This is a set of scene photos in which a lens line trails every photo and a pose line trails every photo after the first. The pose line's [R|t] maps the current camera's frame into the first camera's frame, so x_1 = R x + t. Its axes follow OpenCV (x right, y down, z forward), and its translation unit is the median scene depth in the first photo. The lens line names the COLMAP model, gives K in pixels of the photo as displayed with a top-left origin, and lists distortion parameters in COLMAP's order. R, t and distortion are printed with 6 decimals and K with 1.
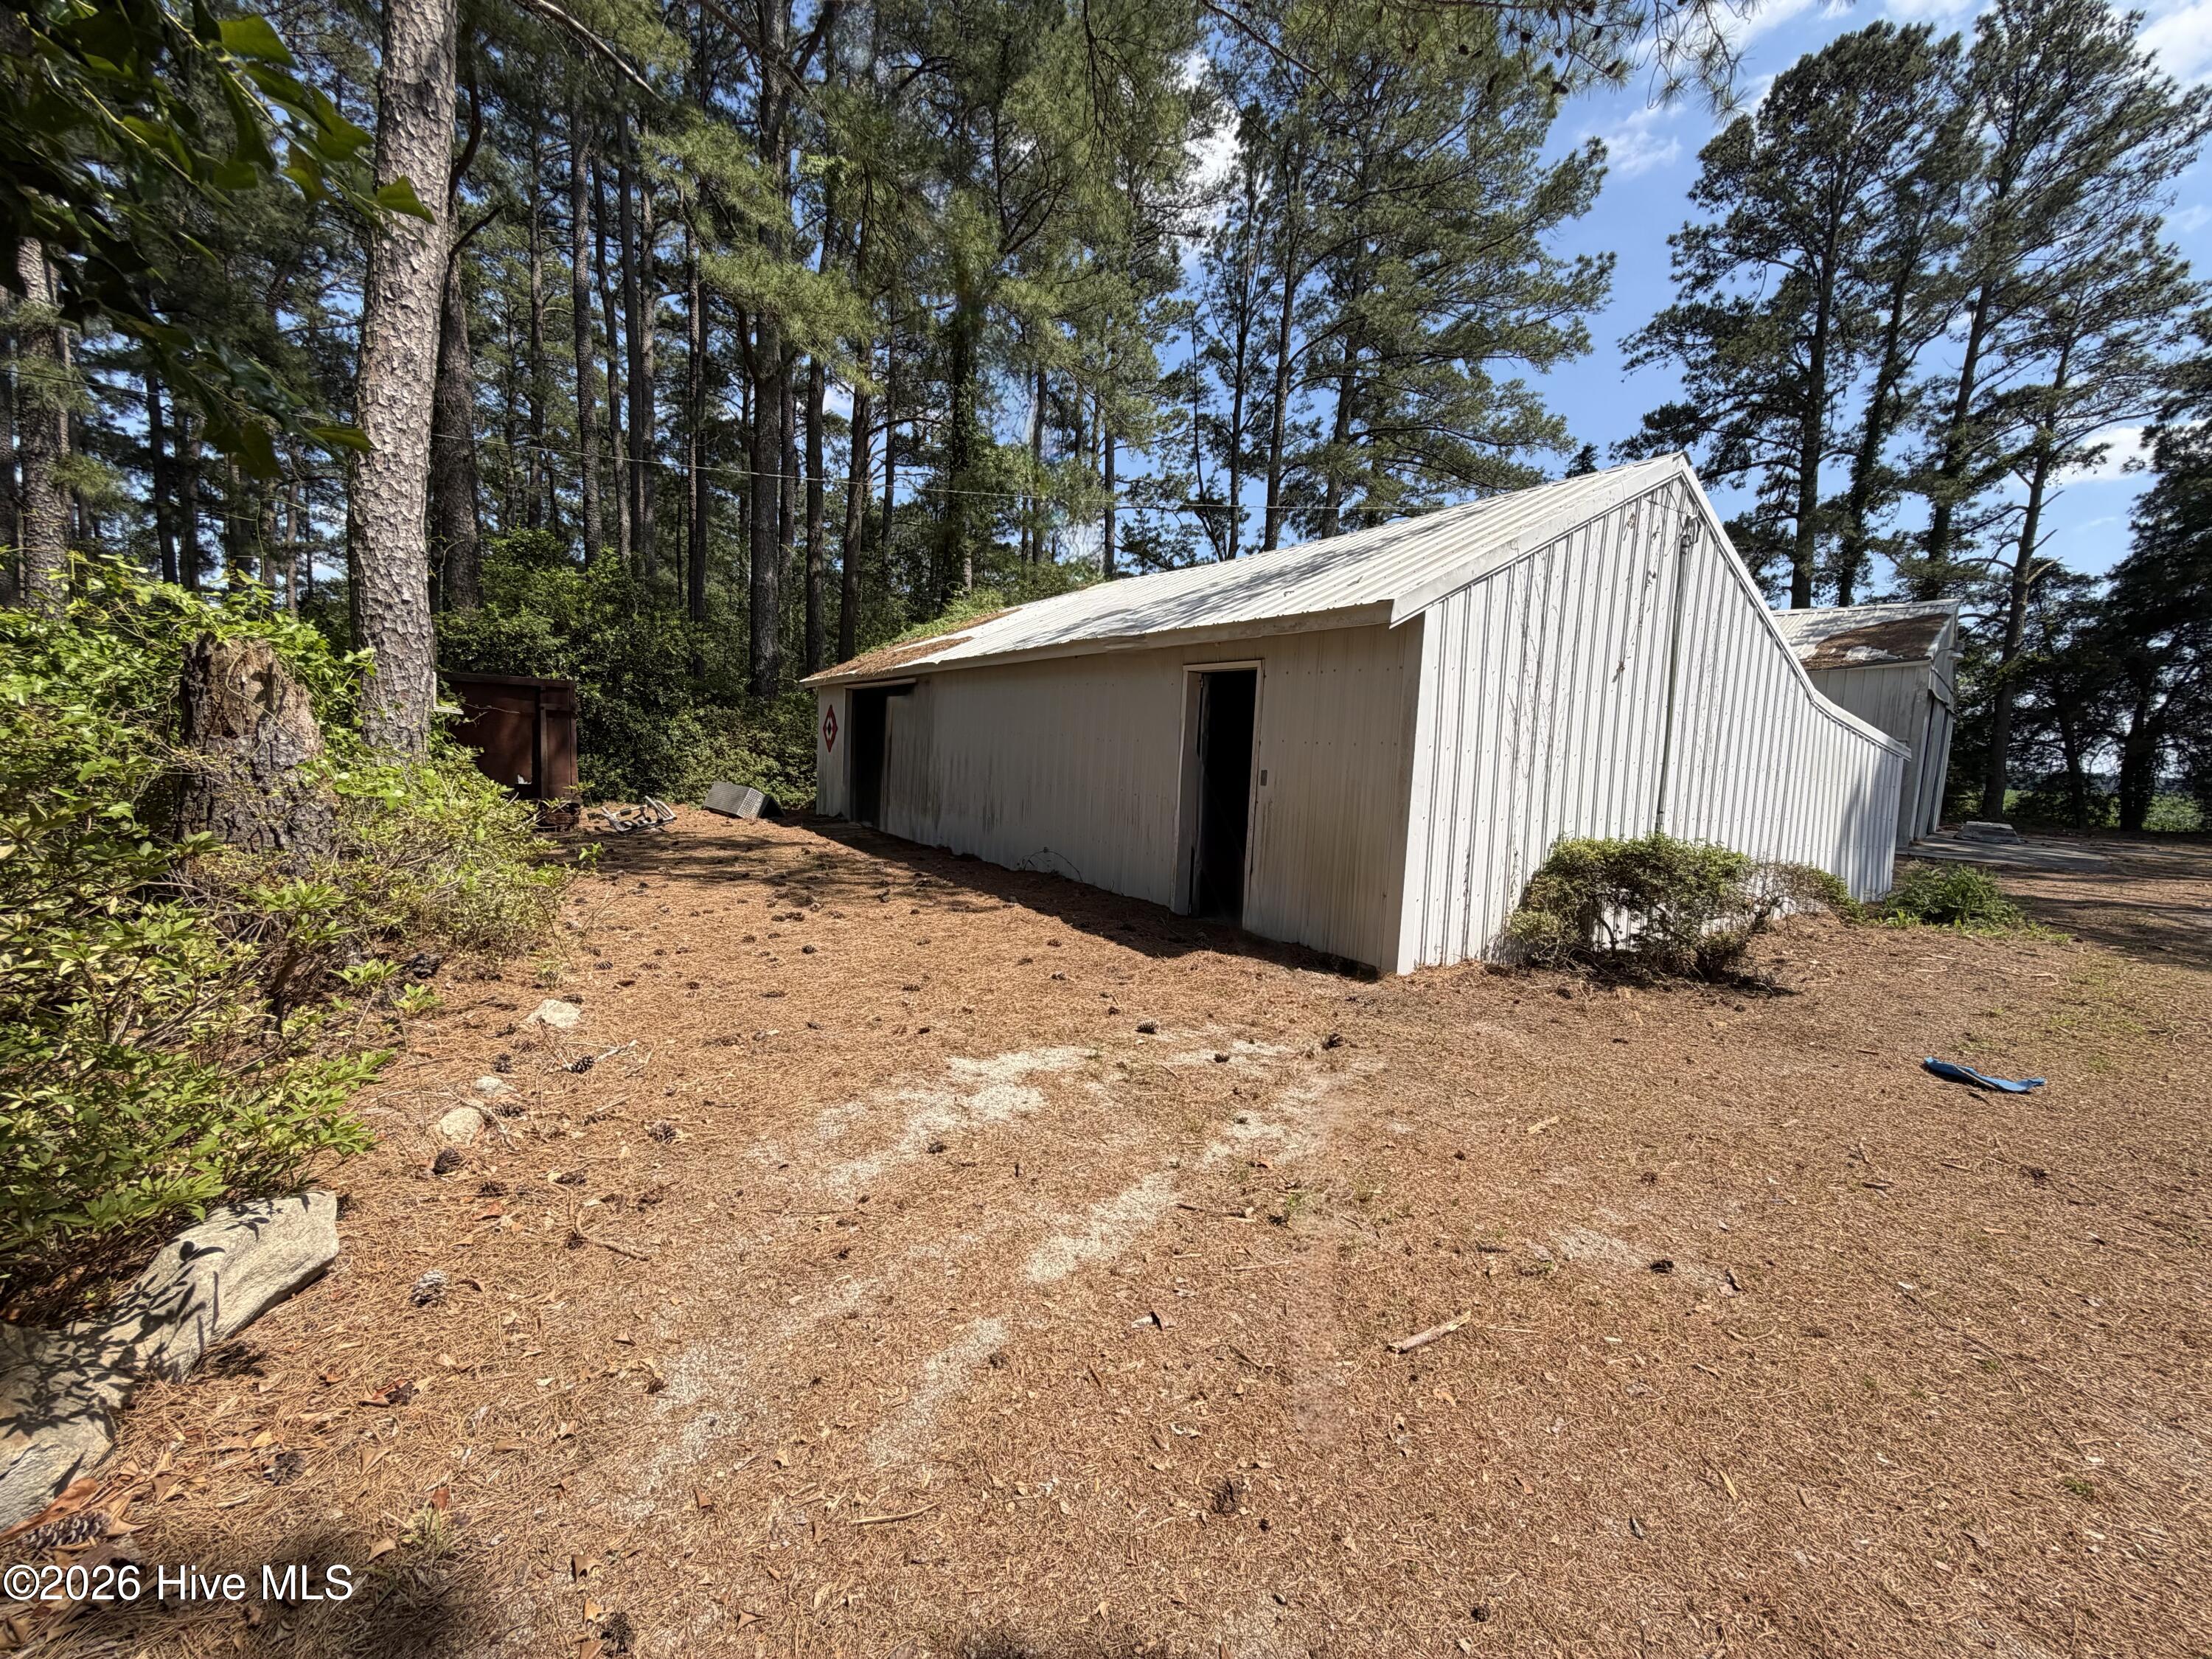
lens RADIAL K [[876.4, 0, 1111.1], [0, 876.4, 836.6], [0, 0, 1]] dist [-0.001491, 0.000177]
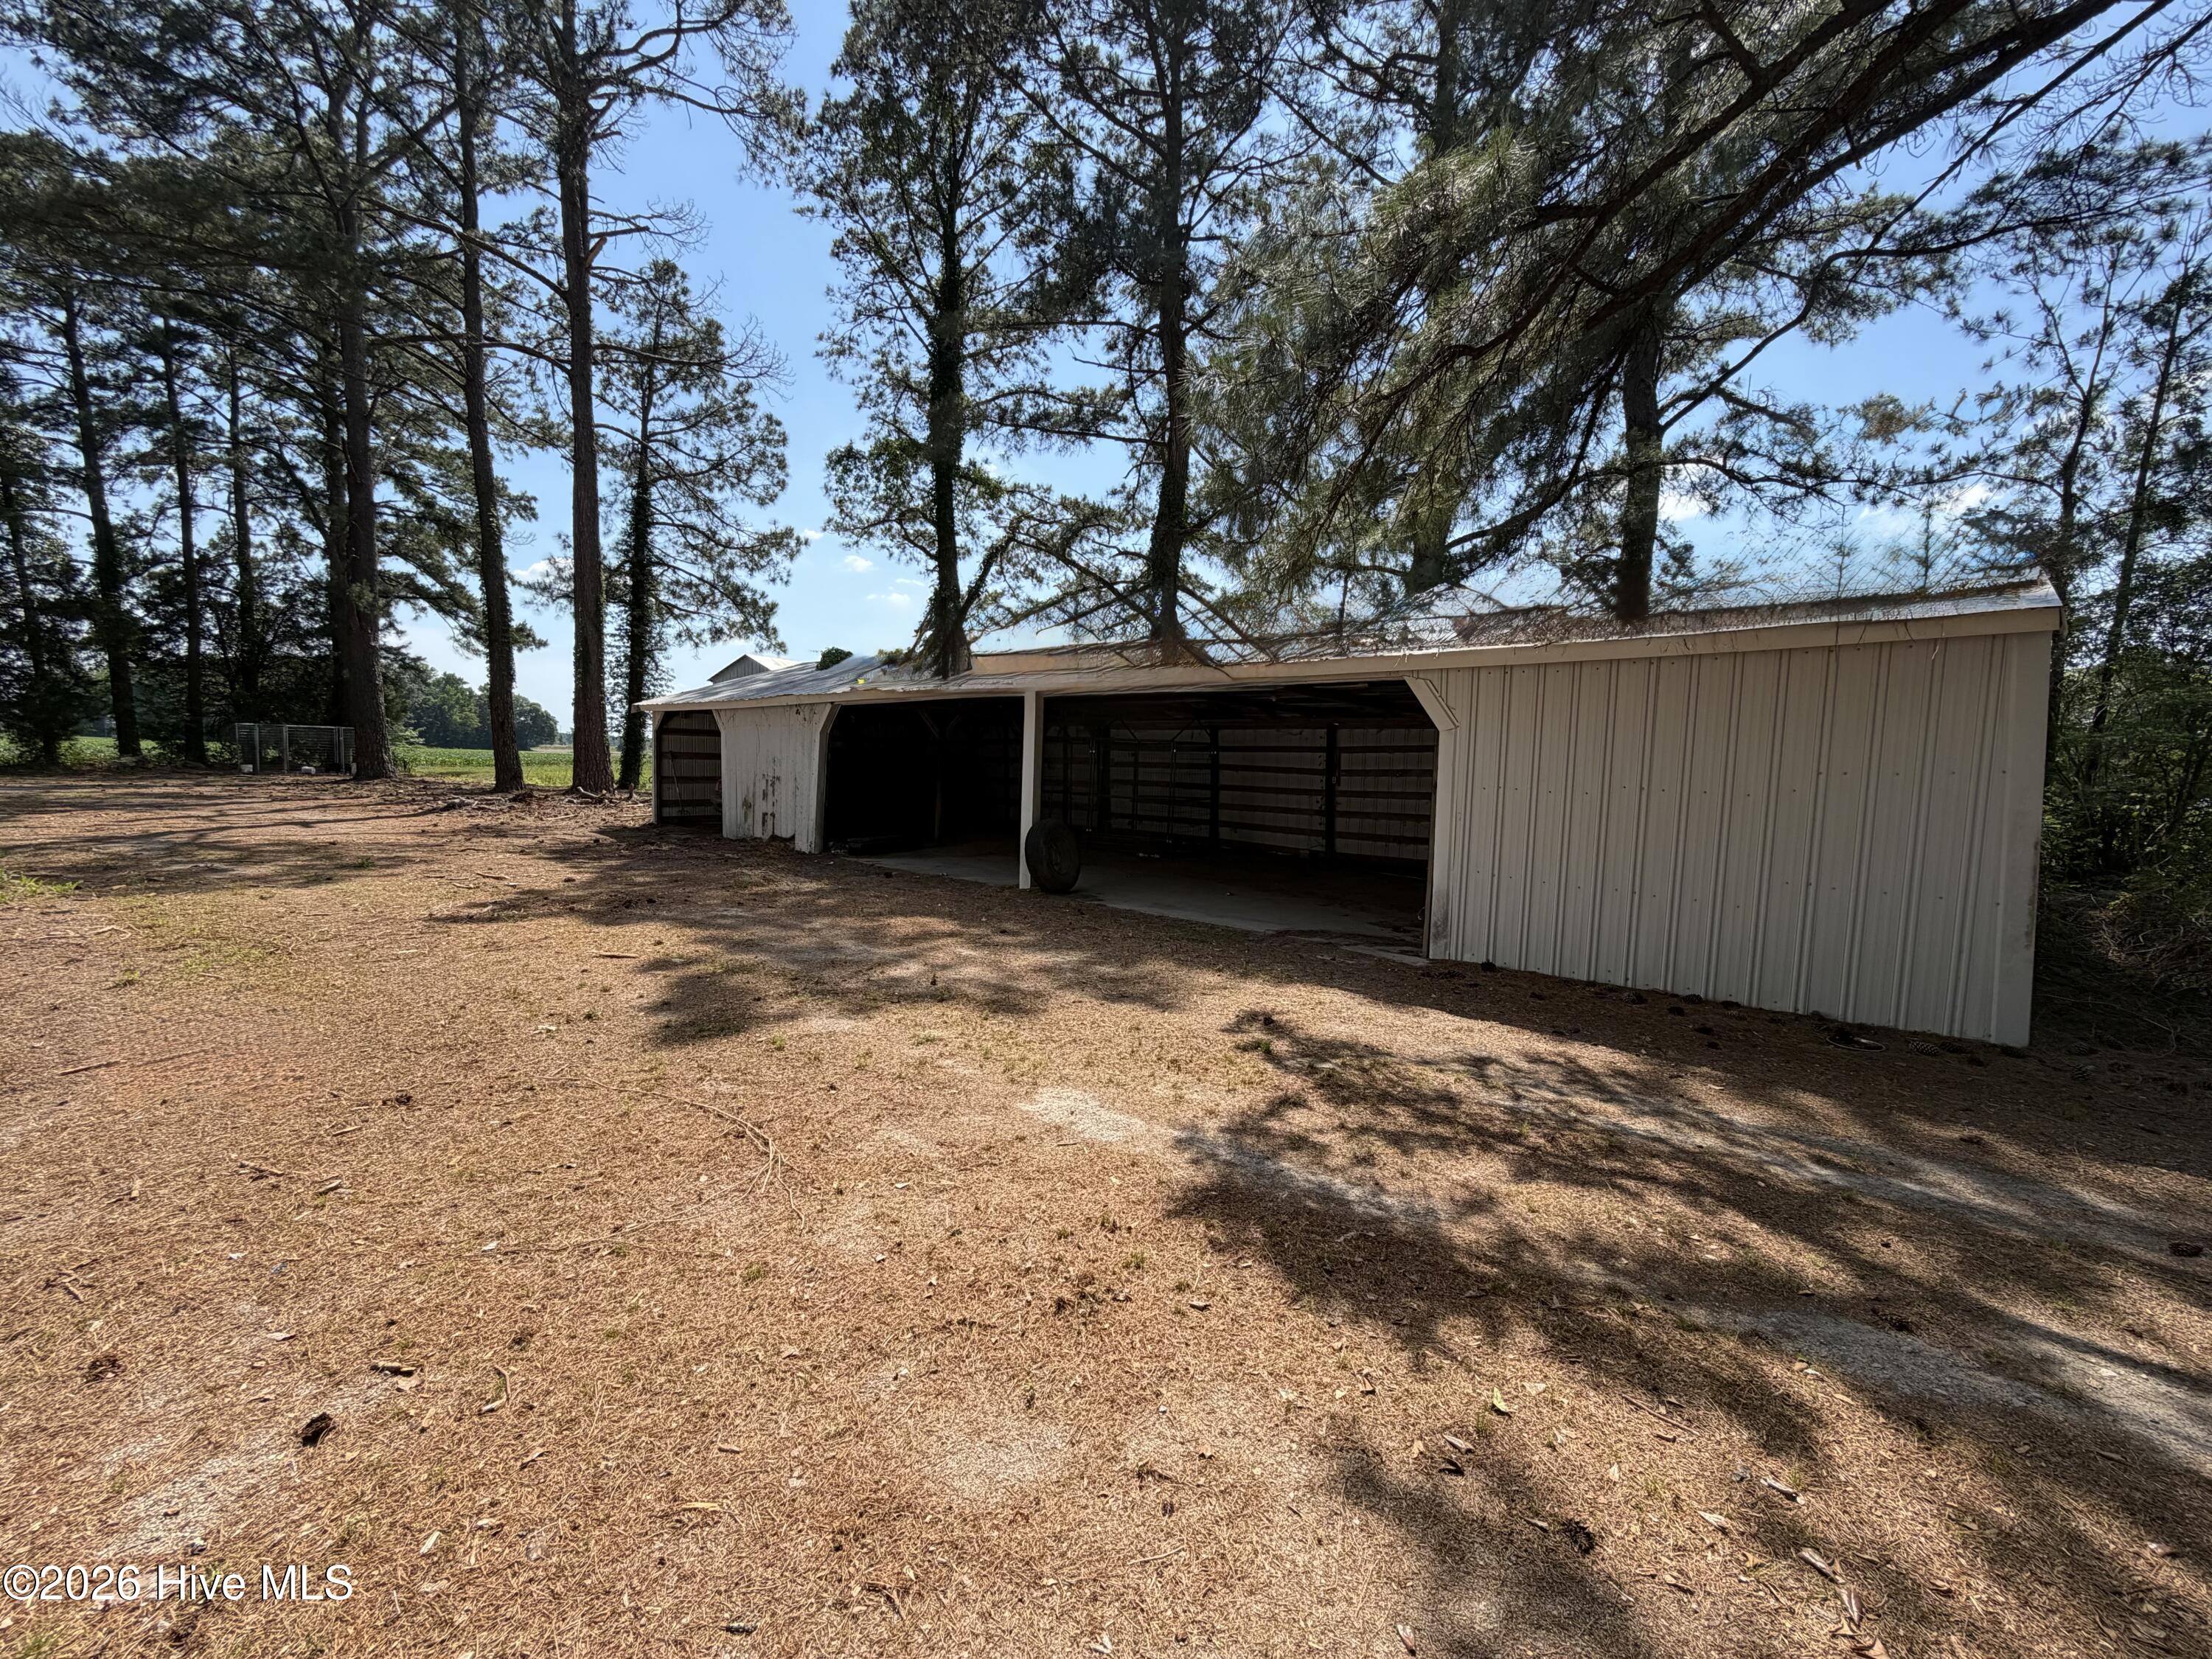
lens RADIAL K [[876.4, 0, 1111.1], [0, 876.4, 836.6], [0, 0, 1]] dist [-0.001491, 0.000177]
pose [[-0.237590, -0.134327, 0.962033, -0.112474], [0.057268, 0.986732, 0.151919, -0.037298], [-0.969676, 0.091188, -0.226745, 0.470419]]
